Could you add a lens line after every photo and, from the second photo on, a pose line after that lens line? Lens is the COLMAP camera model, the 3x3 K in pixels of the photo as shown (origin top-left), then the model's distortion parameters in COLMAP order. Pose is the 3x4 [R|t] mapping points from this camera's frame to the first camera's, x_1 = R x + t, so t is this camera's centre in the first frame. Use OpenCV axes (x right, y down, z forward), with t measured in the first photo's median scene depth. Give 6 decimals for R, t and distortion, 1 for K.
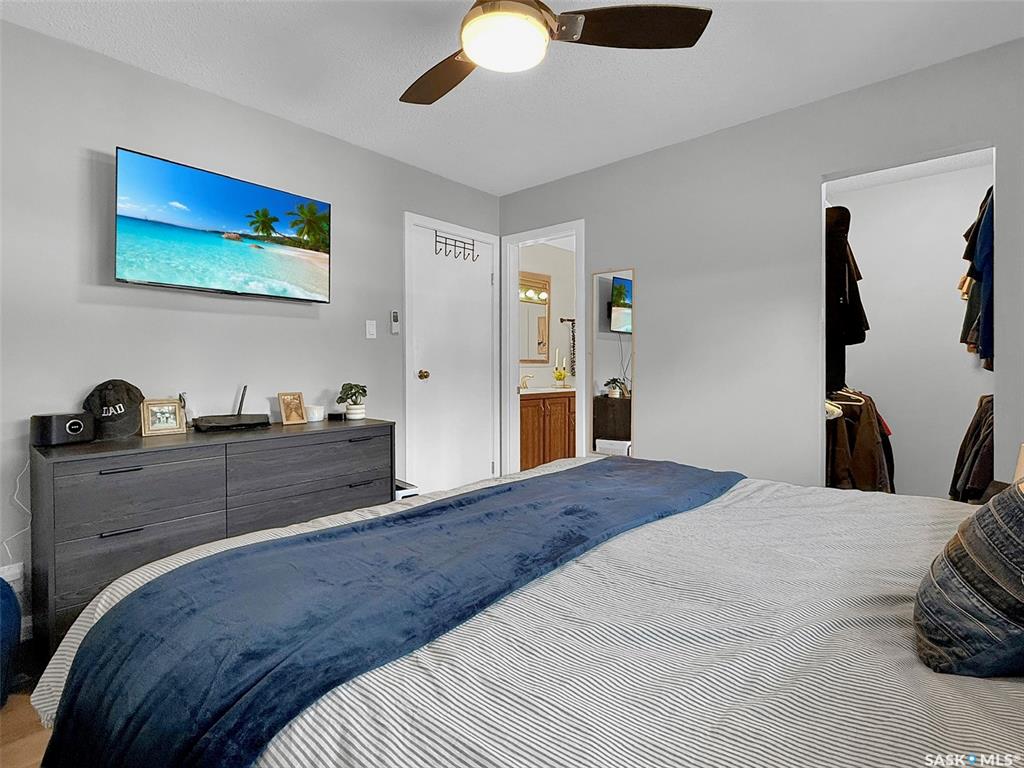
lens RADIAL K [[498.7, 0, 510.0], [0, 498.7, 375.7], [0, 0, 1]] dist [-0.003150, -0.002652]
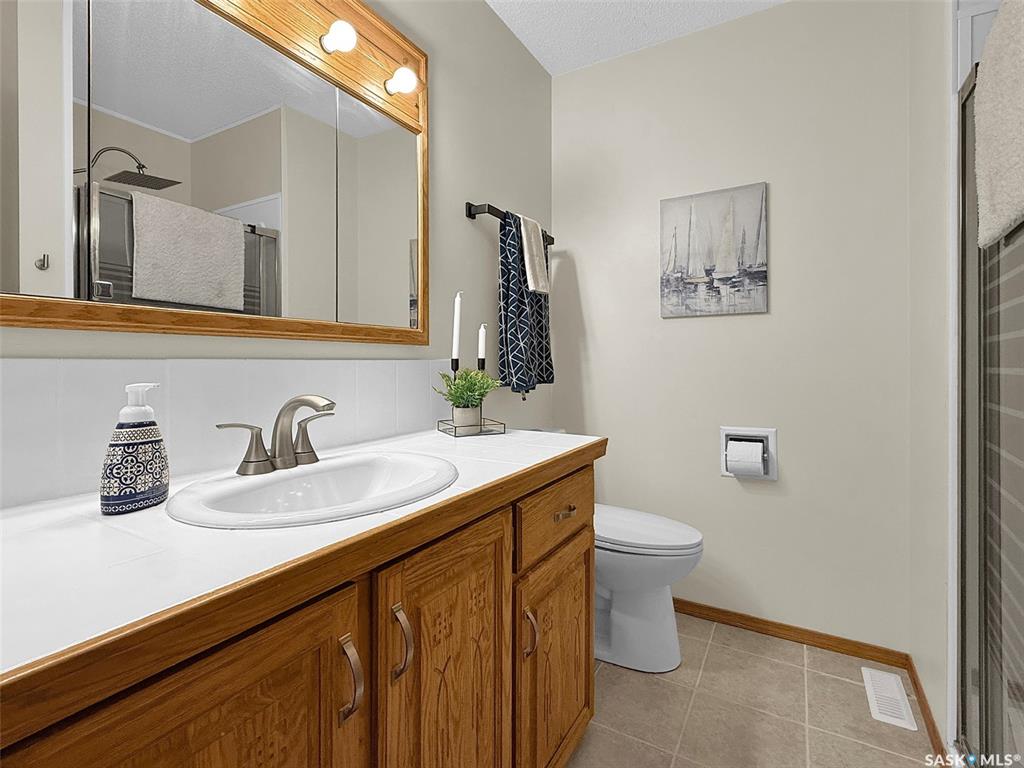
lens RADIAL K [[498.7, 0, 509.6], [0, 498.7, 374.4], [0, 0, 1]] dist [-0.003150, -0.002652]
pose [[0.978725, -0.002709, 0.205157, 0.067749], [0.000673, 0.999950, 0.009997, -0.011169], [-0.205174, -0.009647, 0.978678, 0.734566]]
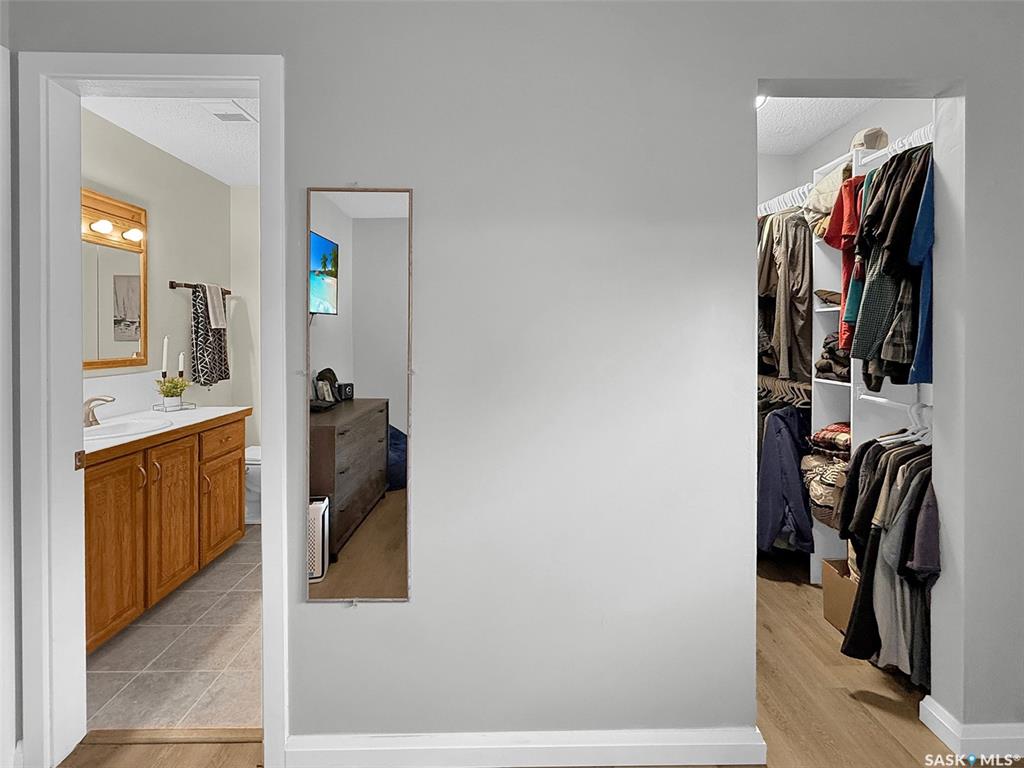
lens RADIAL K [[498.7, 0, 512.7], [0, 498.7, 338.4], [0, 0, 1]] dist [-0.003150, -0.002652]
pose [[0.727084, -0.001371, 0.686548, -0.001635], [0.013620, 0.999830, -0.012428, -0.042157], [-0.686414, 0.018387, 0.726979, 0.359257]]
